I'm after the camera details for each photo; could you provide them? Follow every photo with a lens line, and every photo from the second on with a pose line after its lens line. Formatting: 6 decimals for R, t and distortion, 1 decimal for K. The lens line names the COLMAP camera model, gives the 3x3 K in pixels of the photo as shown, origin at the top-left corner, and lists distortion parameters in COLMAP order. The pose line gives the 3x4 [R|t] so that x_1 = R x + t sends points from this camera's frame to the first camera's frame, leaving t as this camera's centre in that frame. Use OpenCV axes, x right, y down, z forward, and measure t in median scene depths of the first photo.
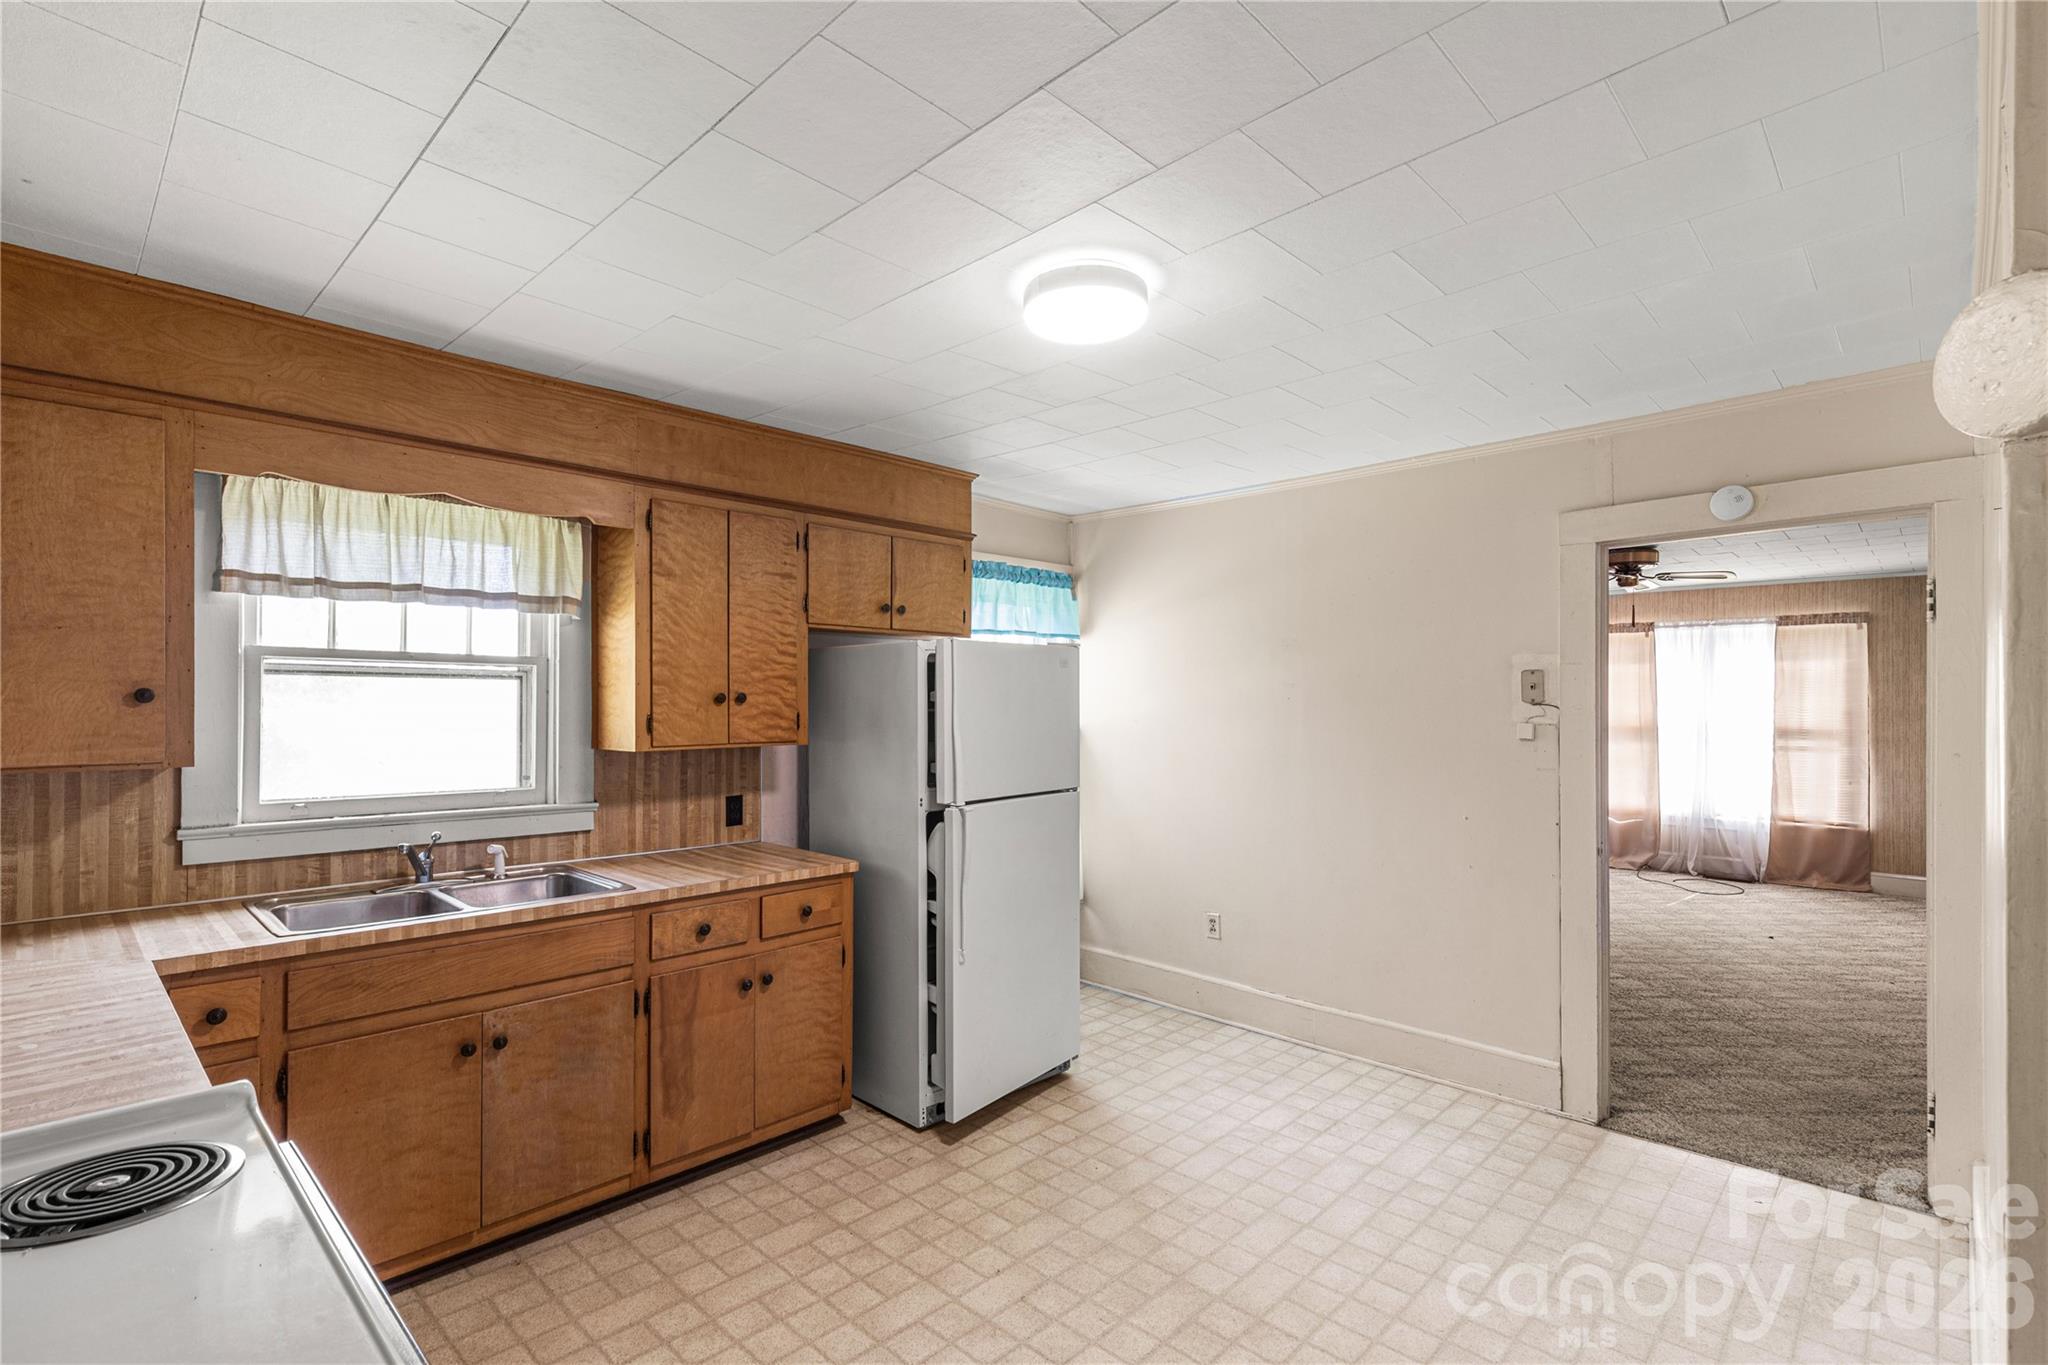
lens RADIAL K [[943.2, 0, 1017.8], [0, 943.2, 687.5], [0, 0, 1]] dist [0.003414, 0.000954]
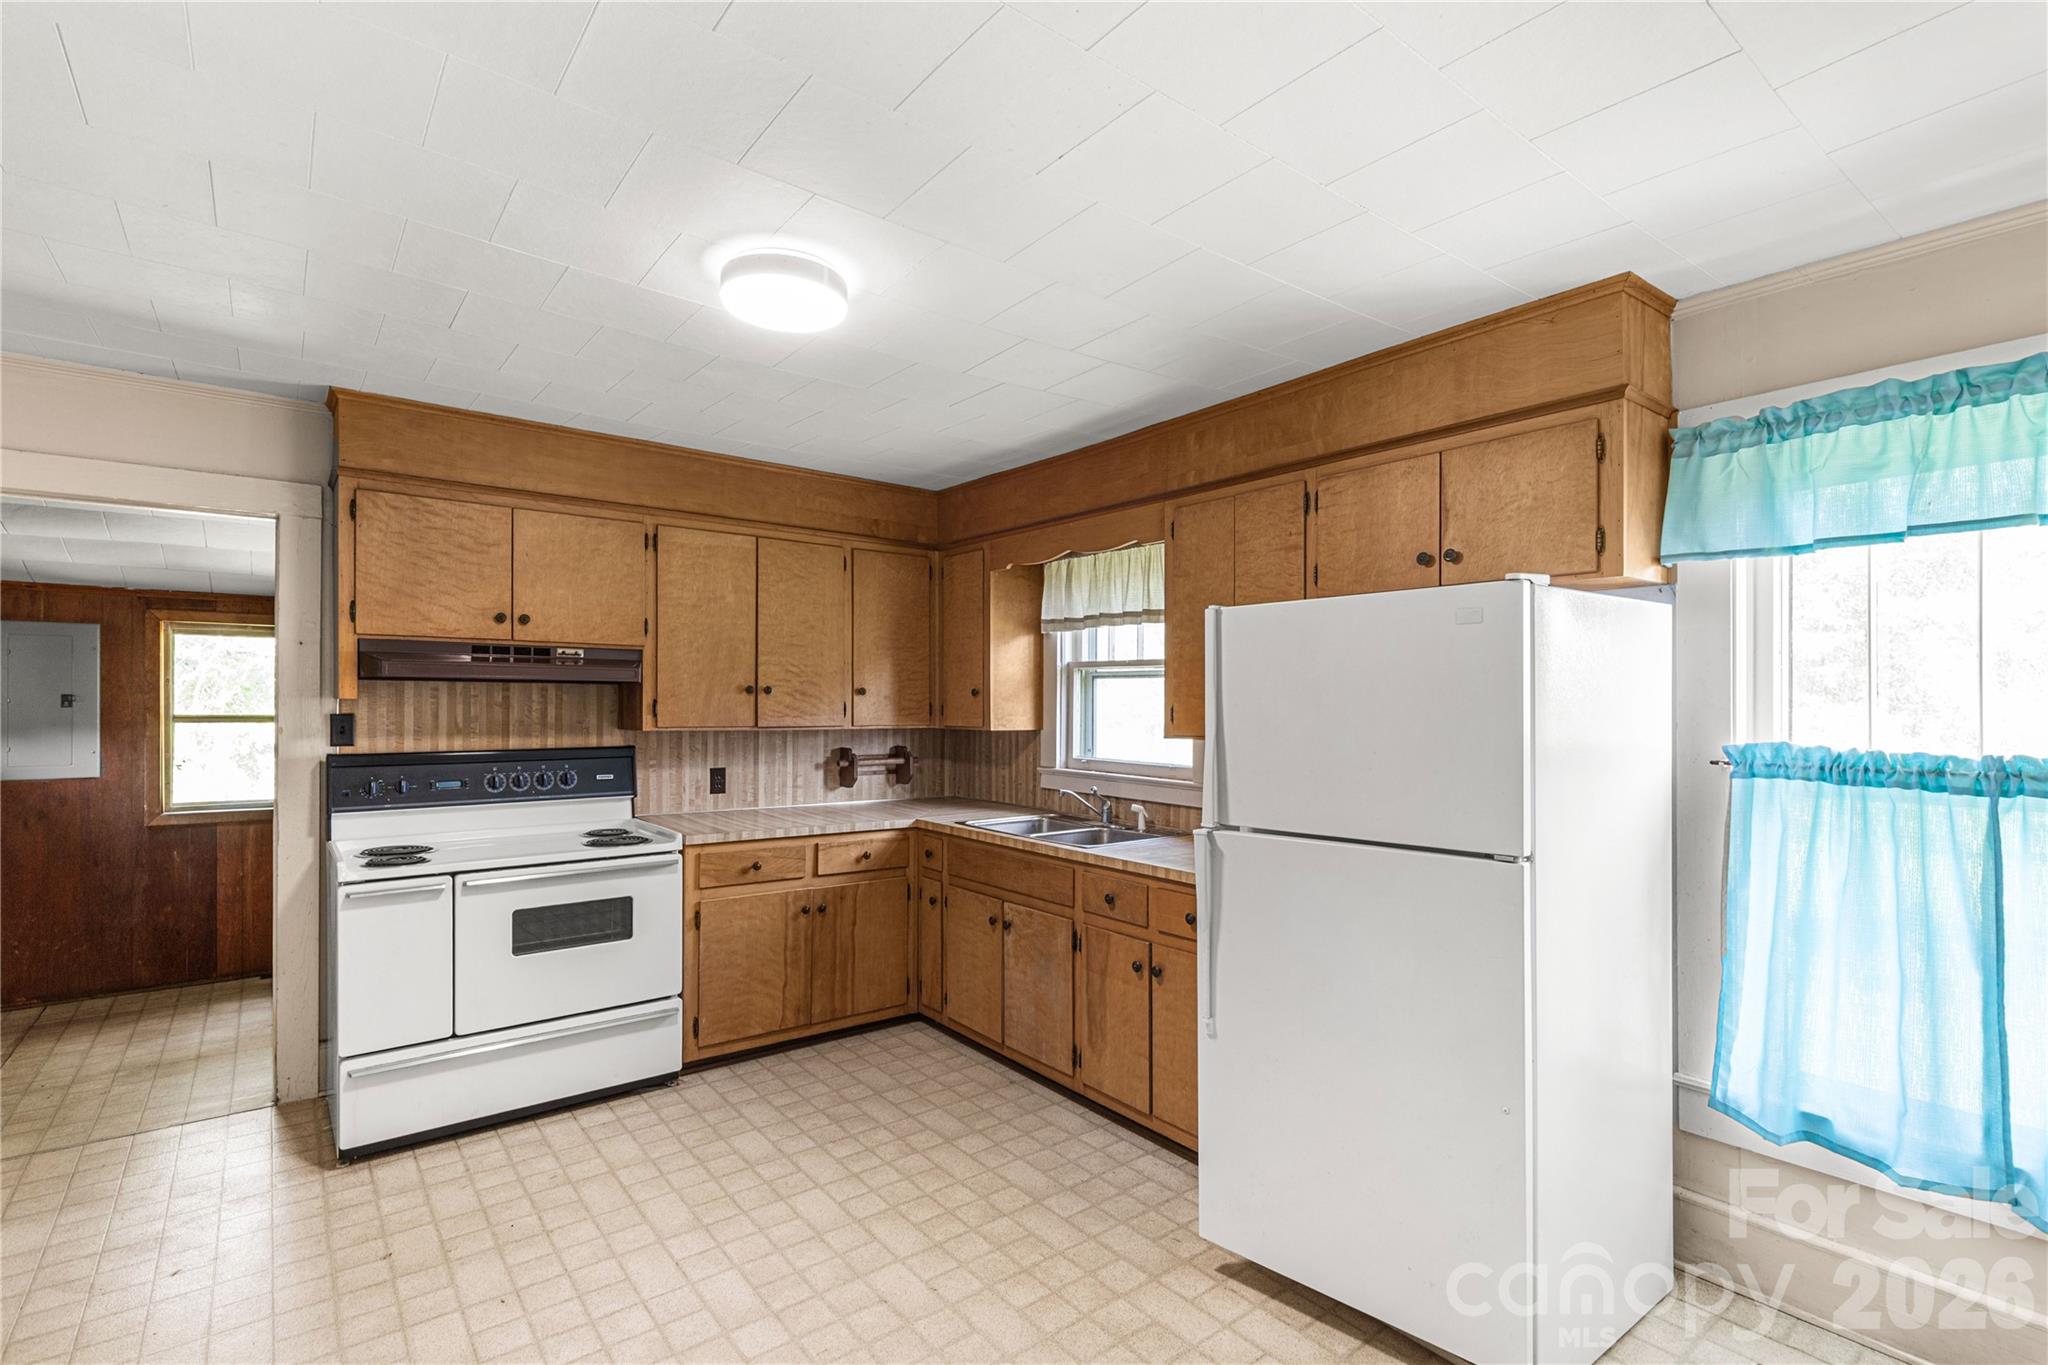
lens RADIAL K [[943.2, 0, 1015.7], [0, 943.2, 699.9], [0, 0, 1]] dist [0.003414, 0.000954]
pose [[-0.126488, -0.001623, -0.991967, 0.817280], [0.011938, 0.999924, -0.003158, 0.025531], [0.991896, -0.012242, -0.126459, 1.081435]]
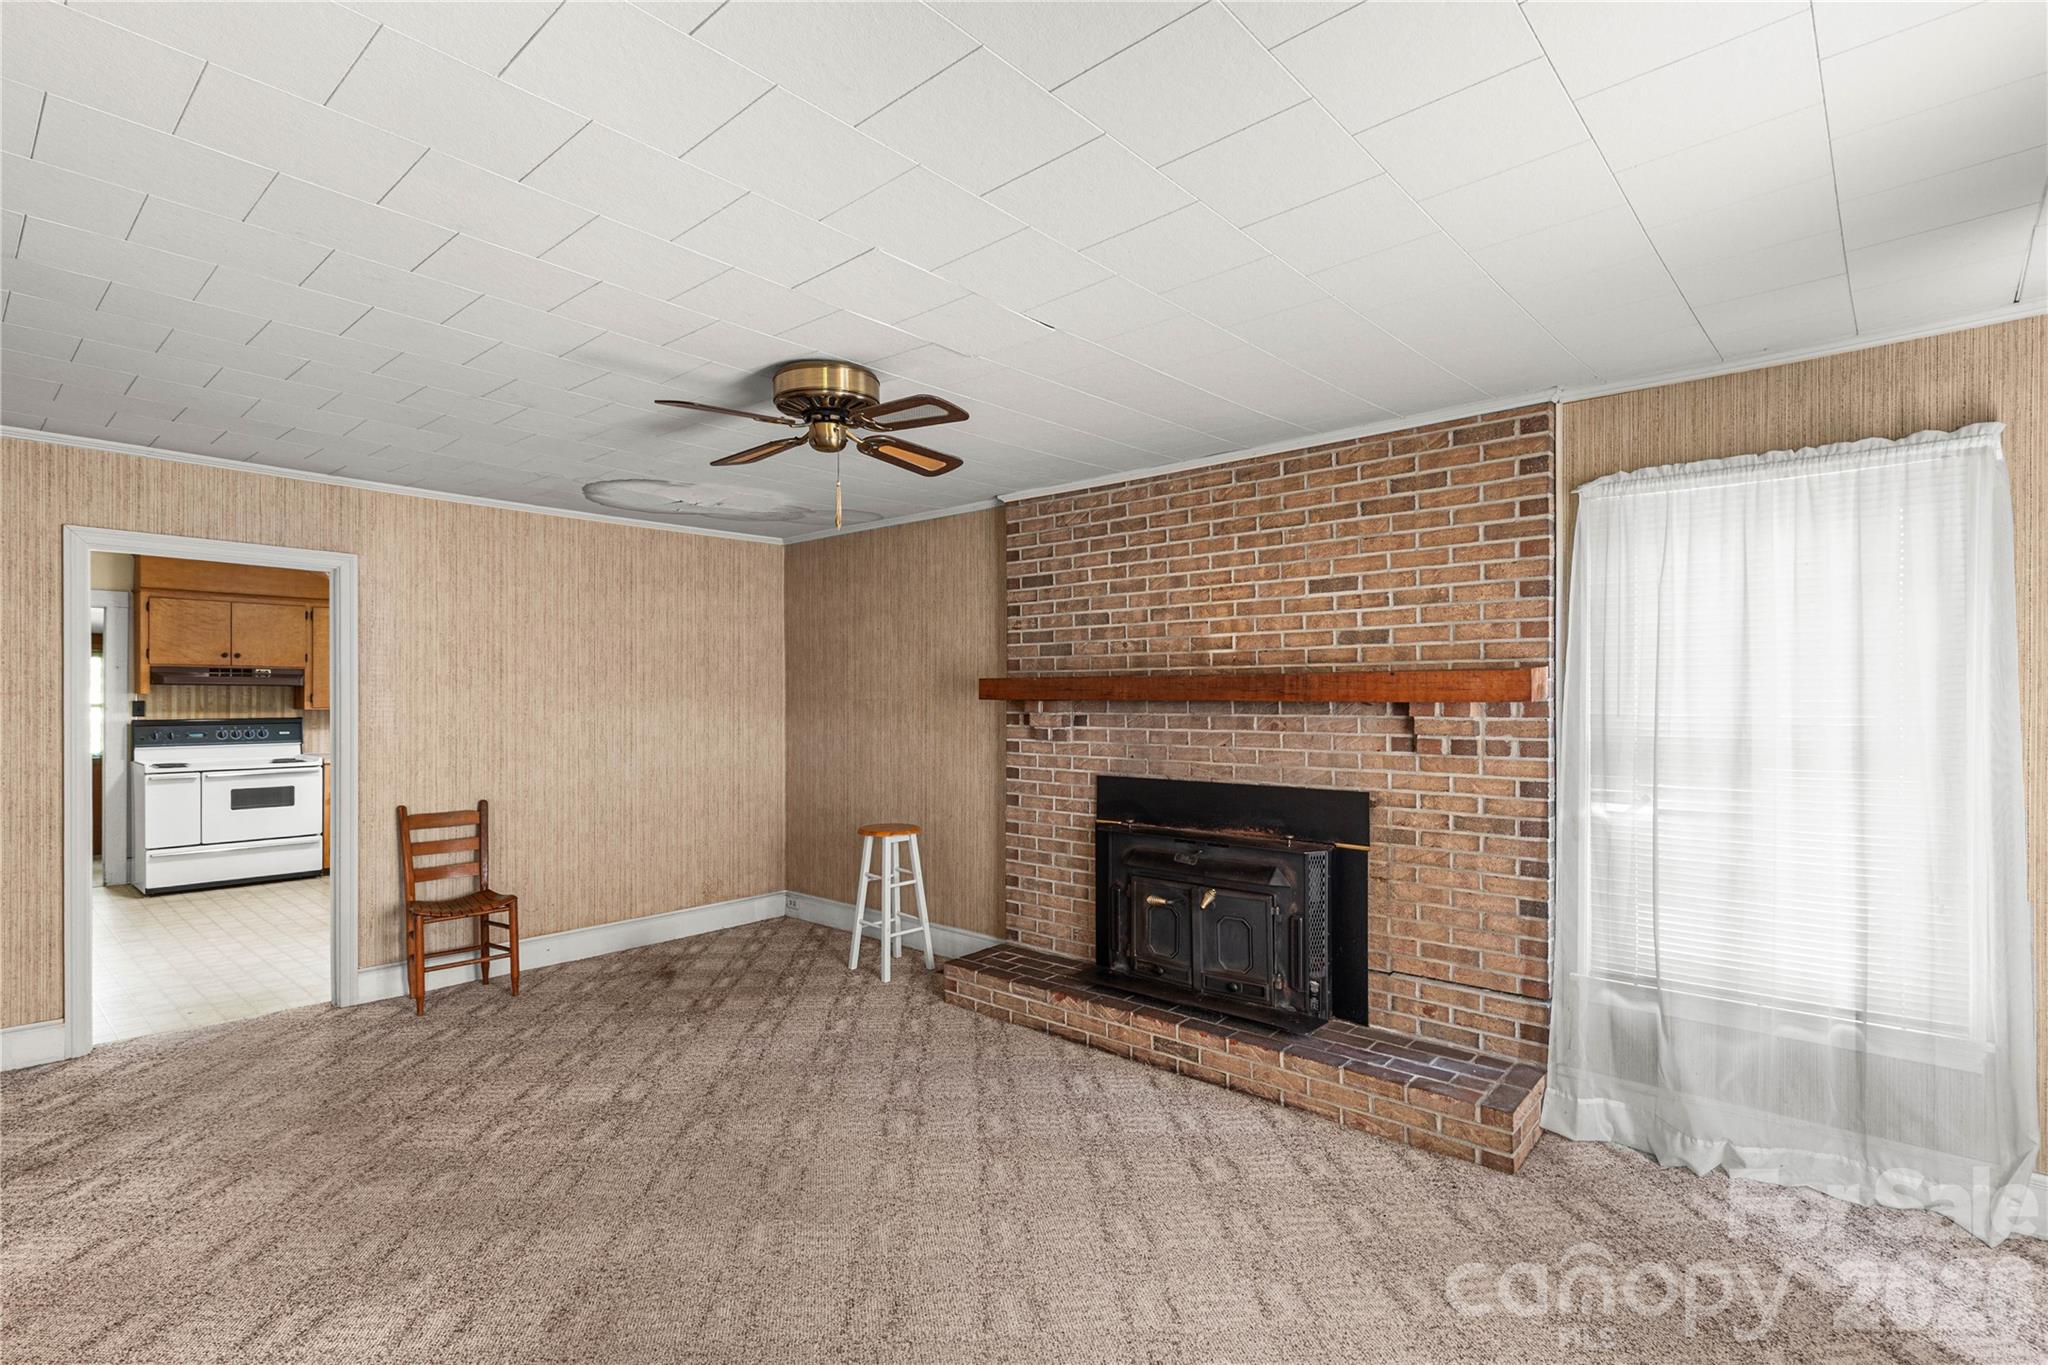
lens RADIAL K [[943.2, 0, 983.5], [0, 943.2, 694.7], [0, 0, 1]] dist [0.003414, 0.000954]
pose [[0.044840, 0.004366, -0.998985, 1.872409], [0.009482, 0.999944, 0.004796, 0.022941], [0.998949, -0.009688, 0.044796, 1.858767]]
